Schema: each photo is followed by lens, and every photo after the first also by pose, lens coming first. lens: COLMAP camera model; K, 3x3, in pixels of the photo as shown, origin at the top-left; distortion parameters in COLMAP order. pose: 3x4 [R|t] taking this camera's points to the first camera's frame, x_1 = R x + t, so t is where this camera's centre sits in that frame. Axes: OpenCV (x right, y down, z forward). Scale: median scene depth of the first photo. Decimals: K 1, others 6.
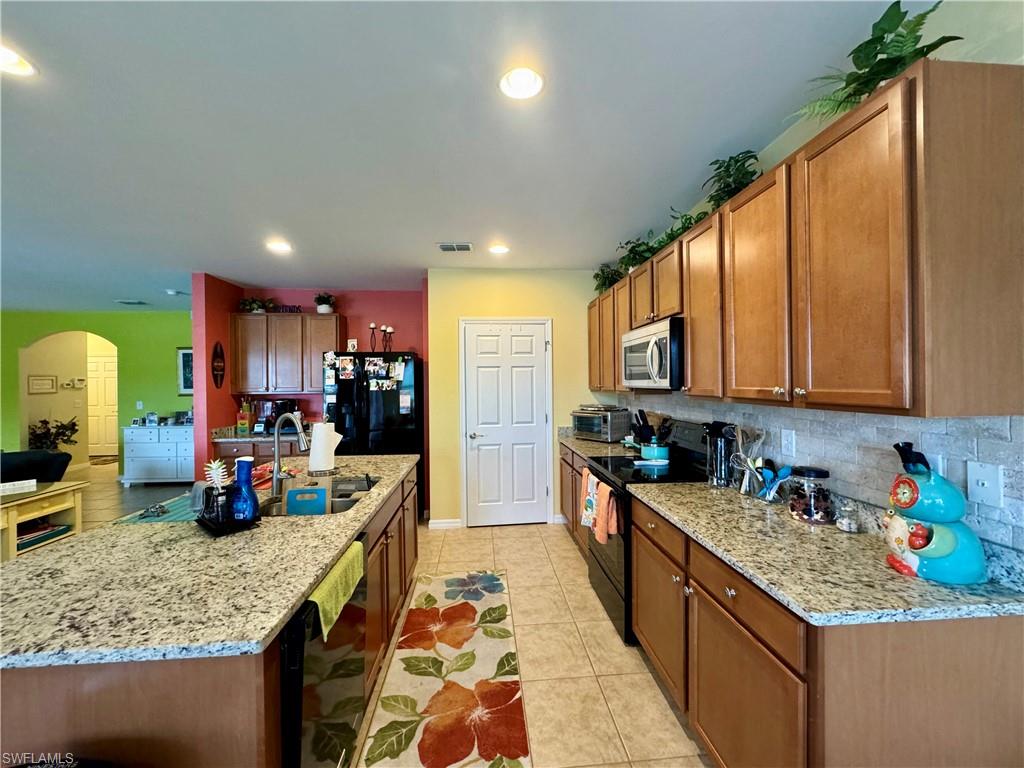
lens RADIAL K [[404.6, 0, 512.3], [0, 404.6, 380.3], [0, 0, 1]] dist [-0.002252, 0.000176]
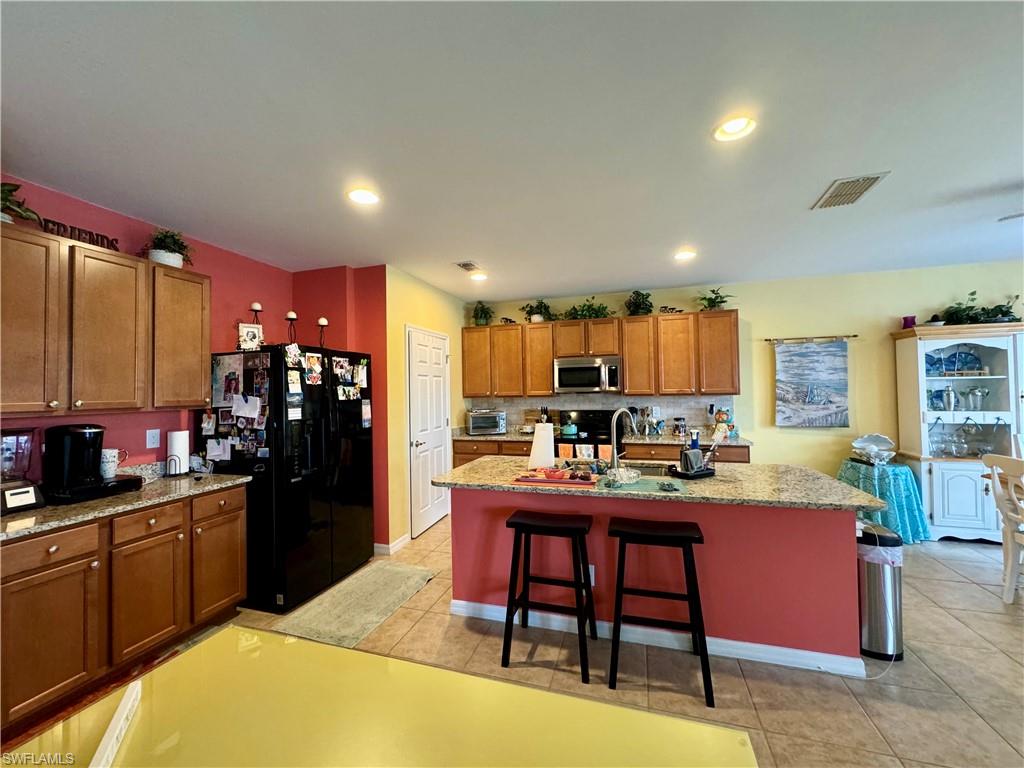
lens RADIAL K [[404.6, 0, 513.1], [0, 404.6, 384.7], [0, 0, 1]] dist [-0.002252, 0.000176]
pose [[0.371355, 0.016665, 0.928342, -0.935775], [0.008022, 0.999744, -0.021156, 0.014464], [-0.928456, 0.015303, 0.371126, 0.409486]]
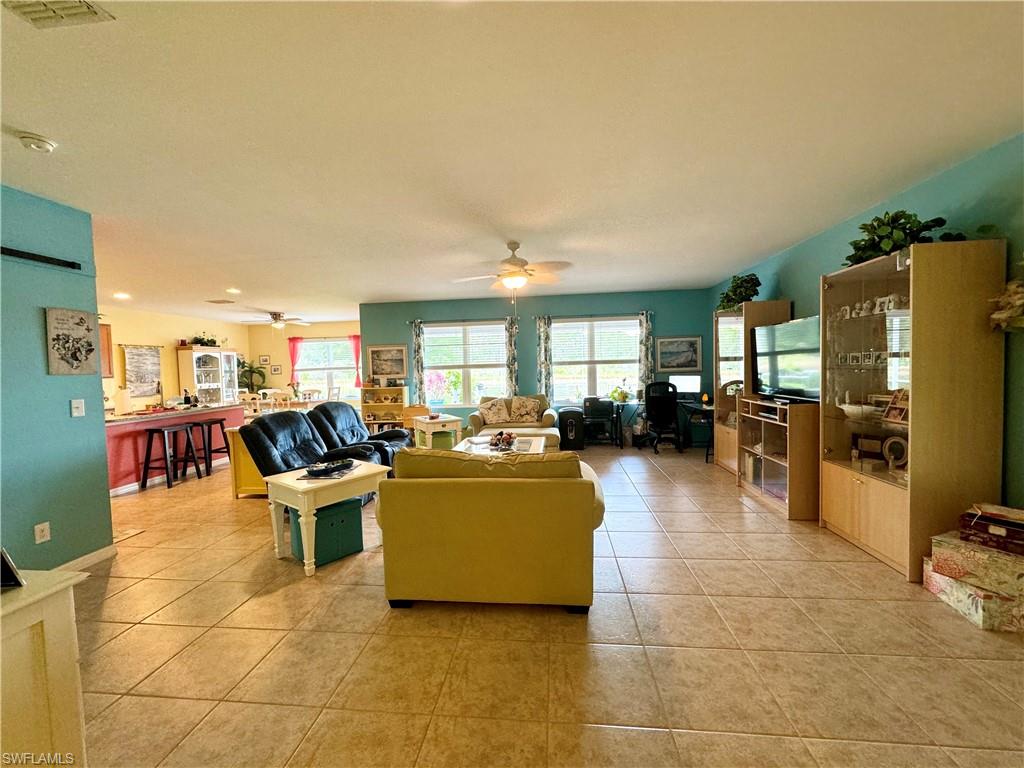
lens RADIAL K [[404.6, 0, 518.3], [0, 404.6, 385.6], [0, 0, 1]] dist [-0.002252, 0.000176]
pose [[-0.984216, 0.026411, 0.174992, -1.588488], [0.033999, 0.998601, 0.040501, 0.039223], [-0.173678, 0.045812, -0.983736, 1.432086]]
